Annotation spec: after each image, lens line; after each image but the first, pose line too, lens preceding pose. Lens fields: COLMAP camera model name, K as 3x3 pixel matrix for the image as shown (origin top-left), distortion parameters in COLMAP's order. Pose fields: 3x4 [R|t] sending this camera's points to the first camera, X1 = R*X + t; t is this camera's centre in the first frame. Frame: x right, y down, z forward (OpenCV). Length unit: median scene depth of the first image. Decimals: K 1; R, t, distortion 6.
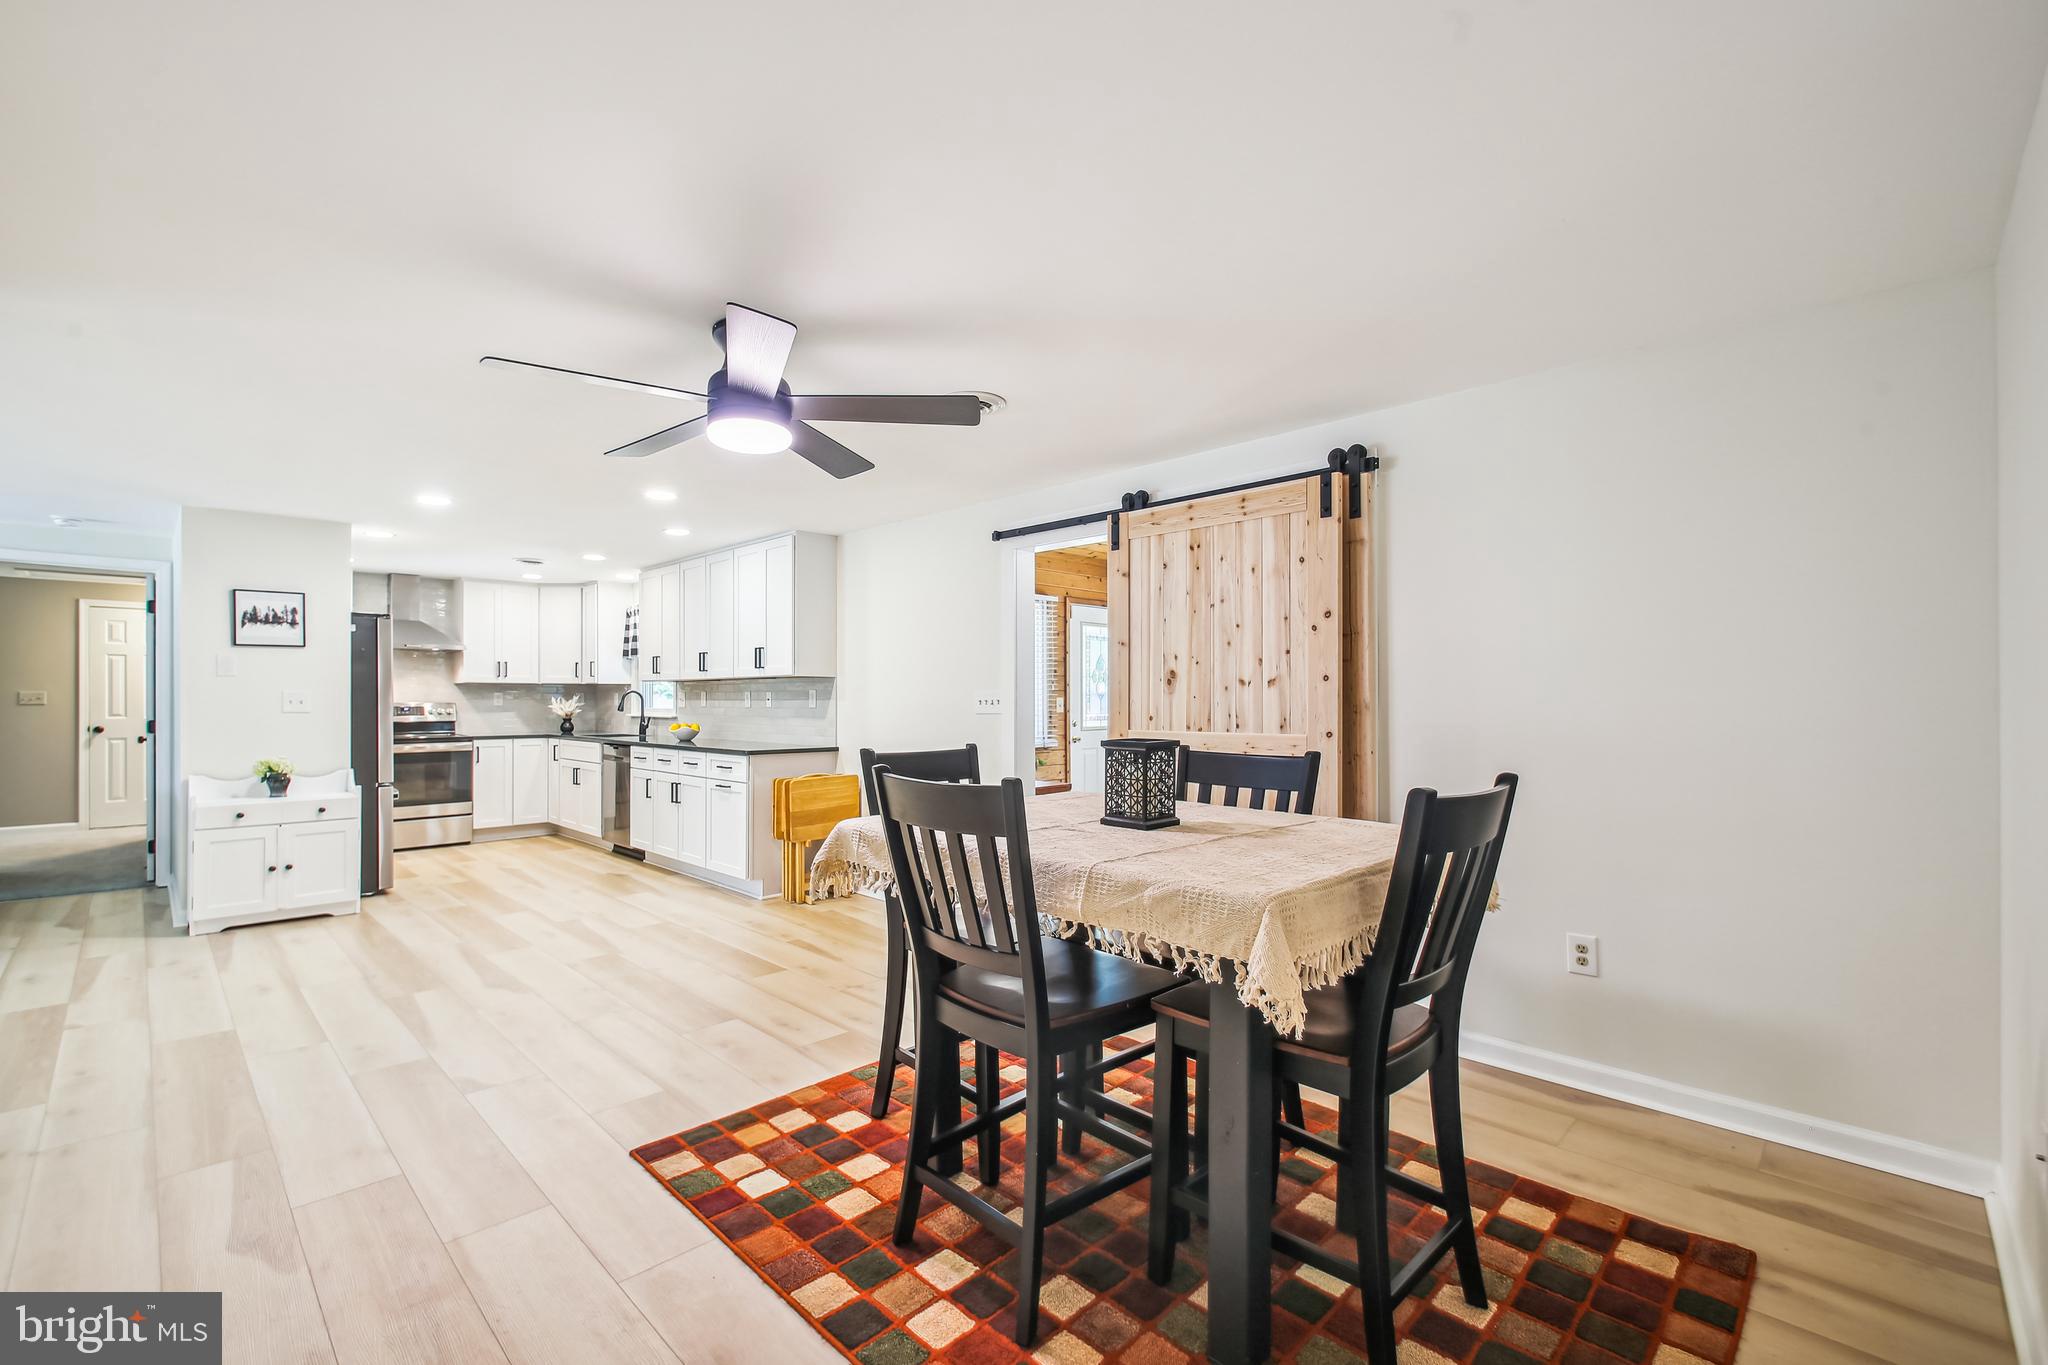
lens RADIAL K [[871.1, 0, 966.1], [0, 871.1, 693.0], [0, 0, 1]] dist [-0.000537, 0.000045]
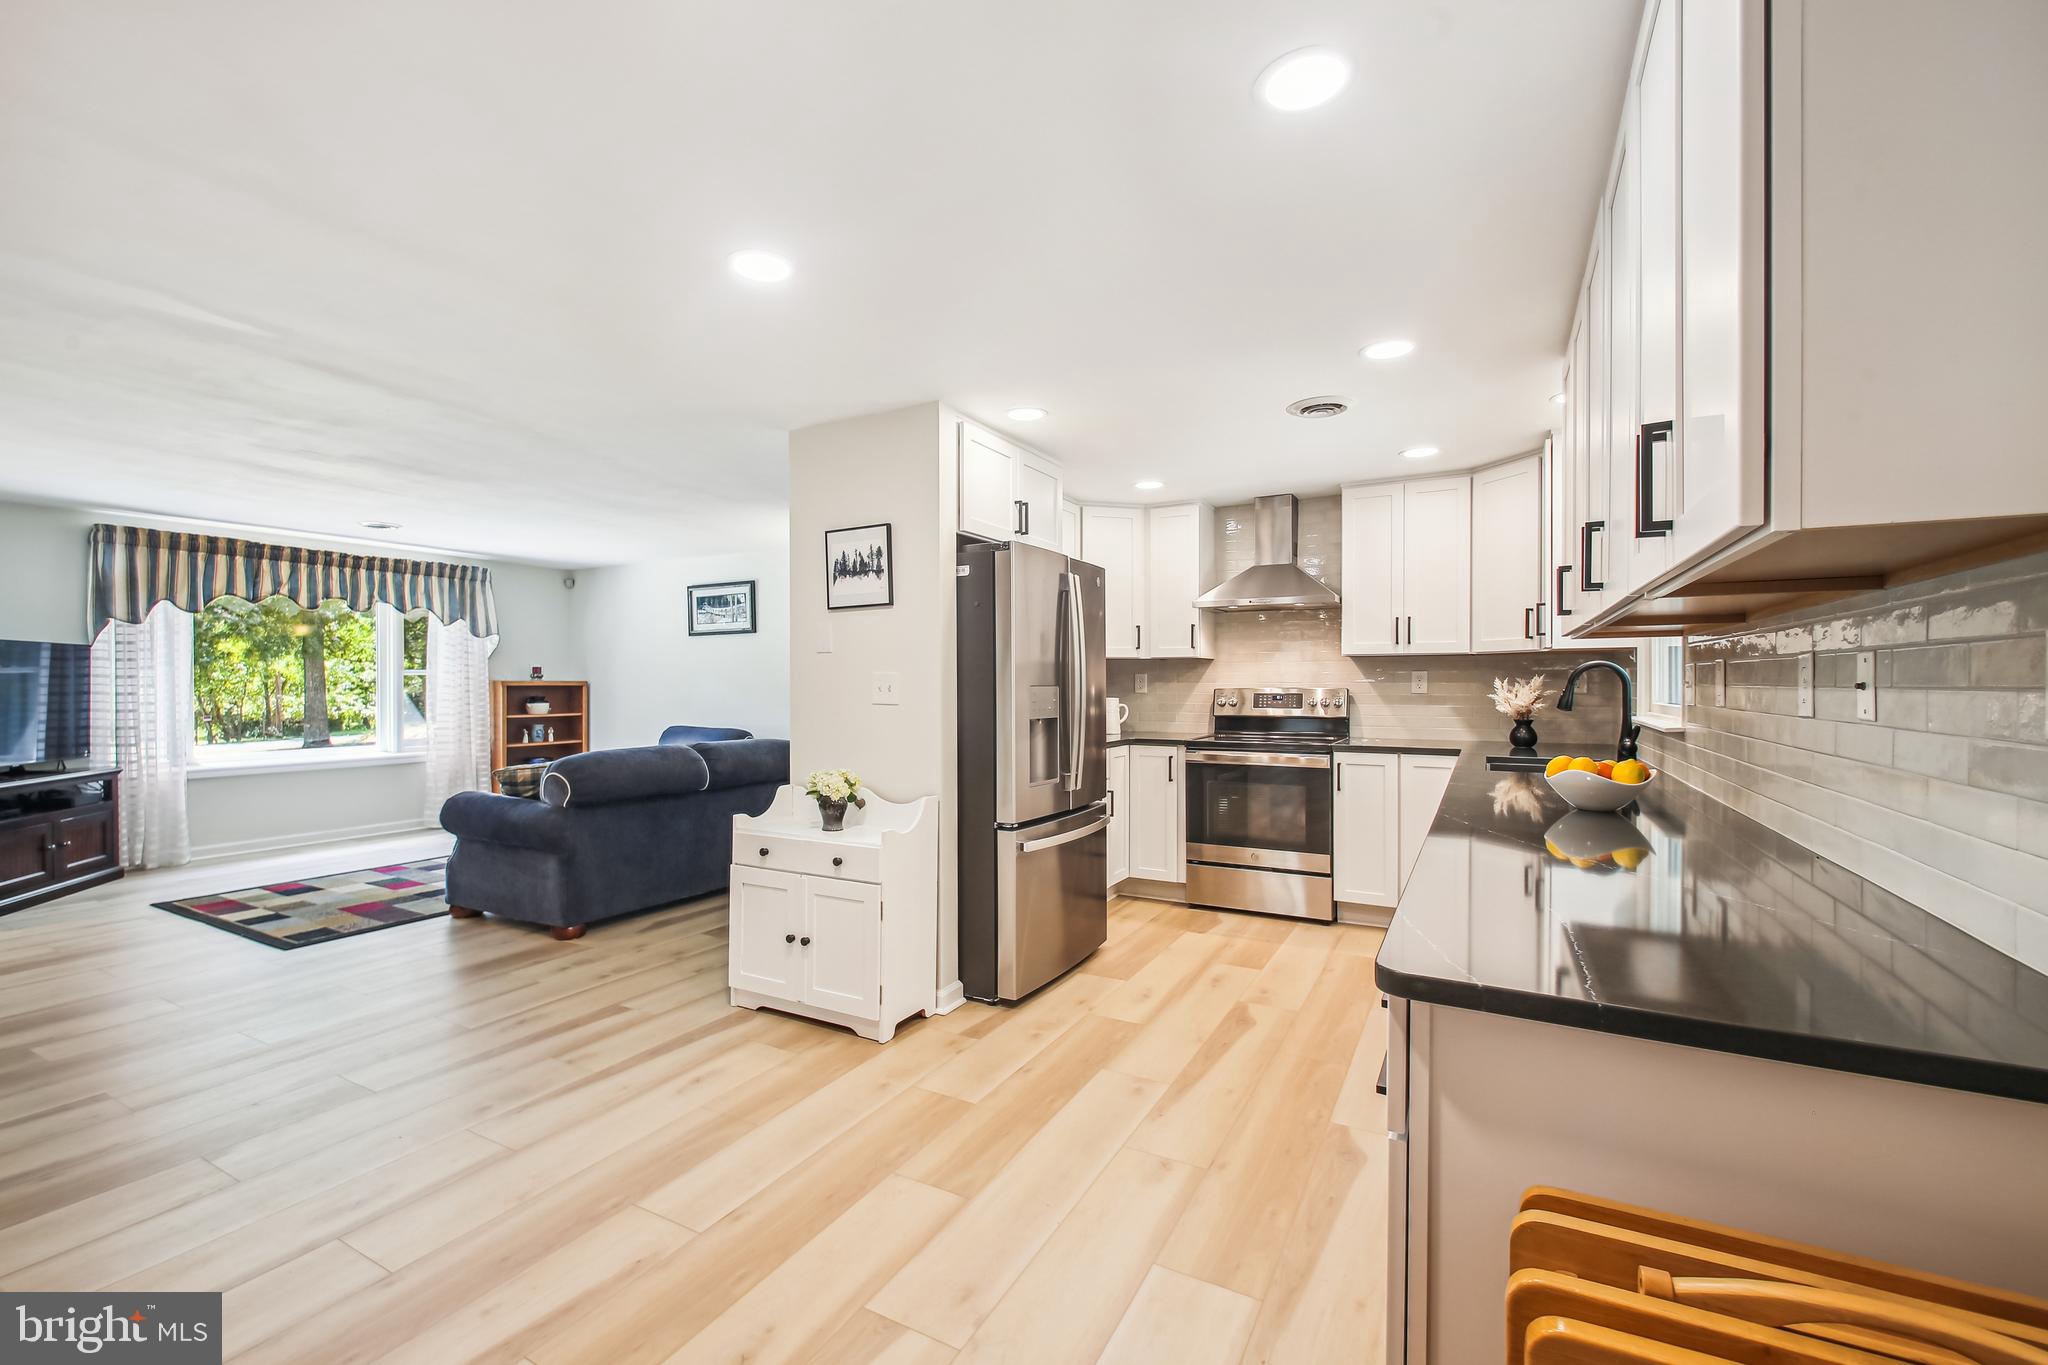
lens RADIAL K [[871.1, 0, 1014.1], [0, 871.1, 689.0], [0, 0, 1]] dist [-0.000537, 0.000045]
pose [[0.313058, 0.005001, -0.949721, -0.082697], [0.009538, 0.999919, 0.008409, 0.005052], [0.949686, -0.011691, 0.312985, 0.717564]]
